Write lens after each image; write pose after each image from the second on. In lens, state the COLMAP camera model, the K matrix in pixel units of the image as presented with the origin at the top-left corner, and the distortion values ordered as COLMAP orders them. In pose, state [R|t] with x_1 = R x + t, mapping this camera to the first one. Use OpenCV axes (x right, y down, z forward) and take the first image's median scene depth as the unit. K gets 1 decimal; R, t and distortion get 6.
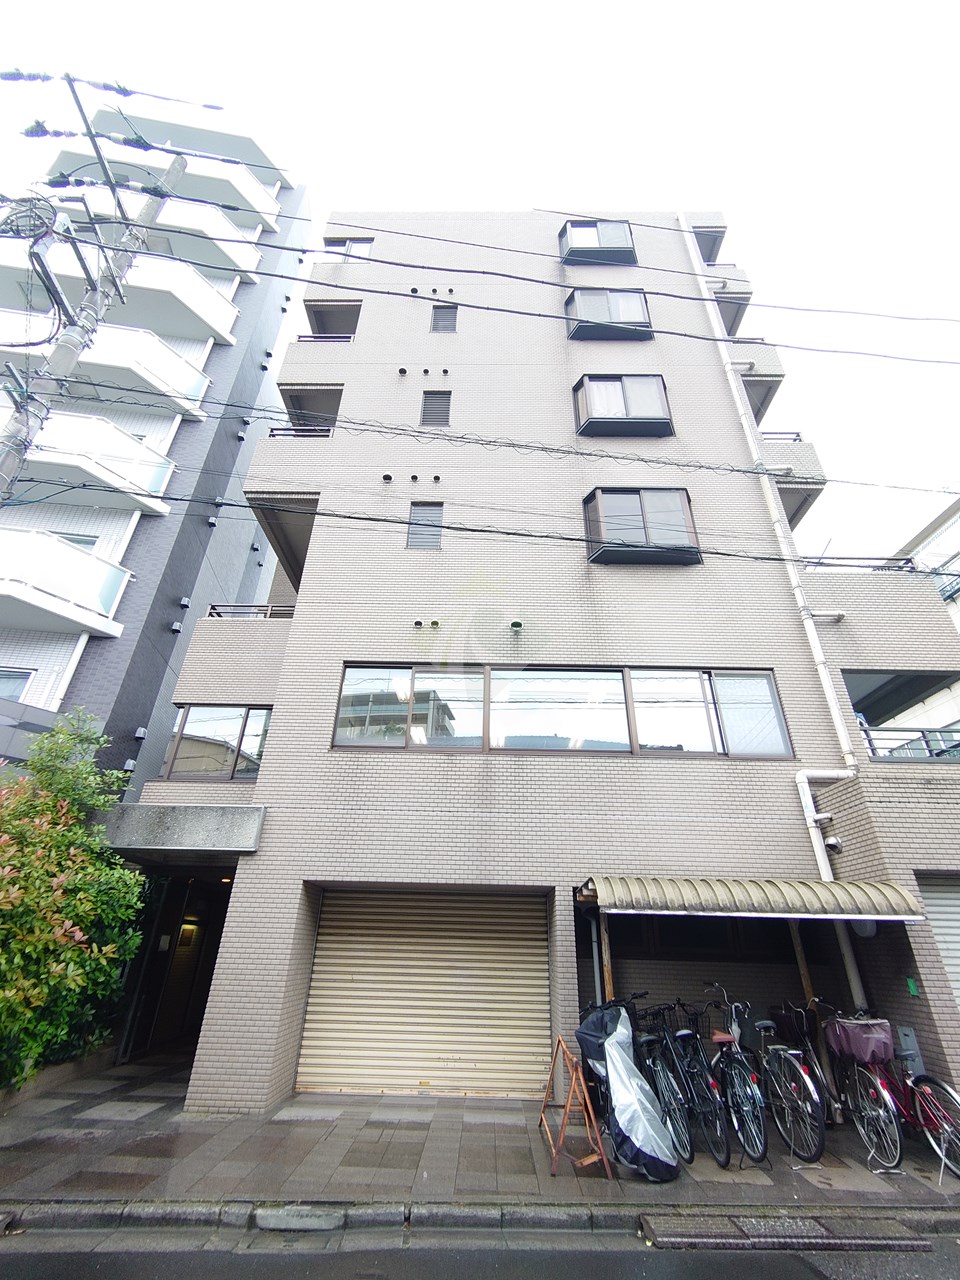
lens RADIAL K [[554.2, 0, 480.0], [0, 554.2, 640.0], [0, 0, 1]] dist [0.013231, -0.004663]
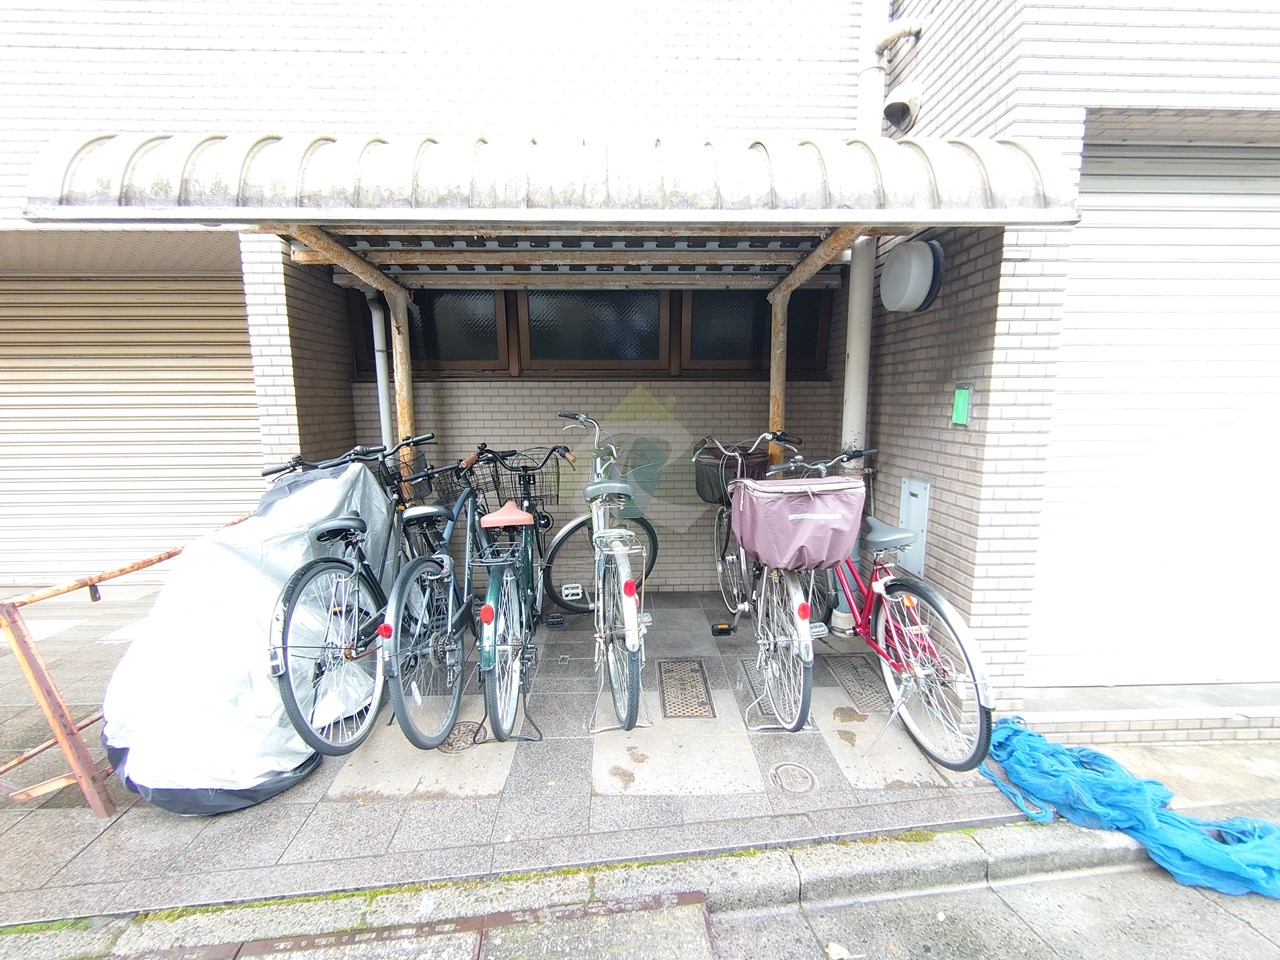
lens RADIAL K [[554.2, 0, 640.0], [0, 554.2, 480.0], [0, 0, 1]] dist [0.013231, -0.004663]
pose [[0.998970, -0.032202, 0.031953, 0.539455], [0.006018, 0.792193, 0.610240, 0.425222], [-0.044964, -0.609420, 0.791572, 0.674266]]
